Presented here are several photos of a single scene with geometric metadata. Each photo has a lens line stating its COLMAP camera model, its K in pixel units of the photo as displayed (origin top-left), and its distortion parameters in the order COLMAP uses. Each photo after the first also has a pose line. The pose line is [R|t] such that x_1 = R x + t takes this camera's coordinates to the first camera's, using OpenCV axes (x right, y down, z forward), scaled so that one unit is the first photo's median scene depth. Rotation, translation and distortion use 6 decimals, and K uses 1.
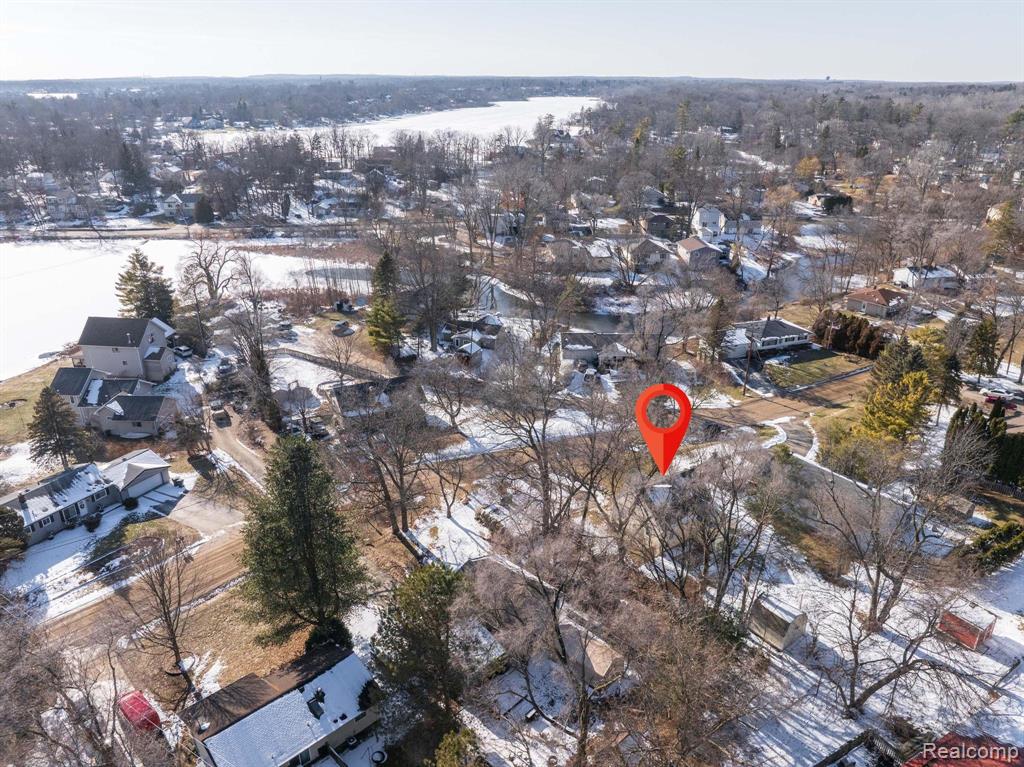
lens RADIAL K [[719.8, 0, 511.8], [0, 719.8, 383.8], [0, 0, 1]] dist [-0.041626, 0.008128]
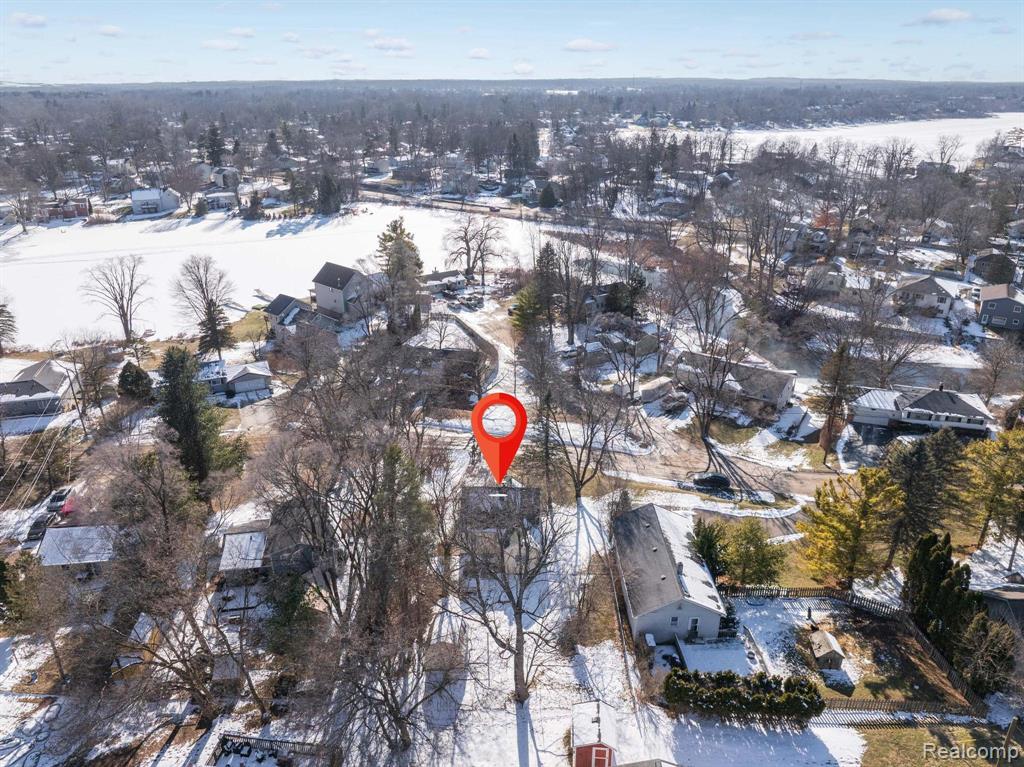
lens RADIAL K [[719.8, 0, 514.1], [0, 719.8, 387.0], [0, 0, 1]] dist [-0.041626, 0.008128]
pose [[0.810294, 0.230098, -0.538961, 0.195935], [-0.229880, 0.970781, 0.068843, -0.018905], [0.539053, 0.068114, 0.839513, 0.049643]]
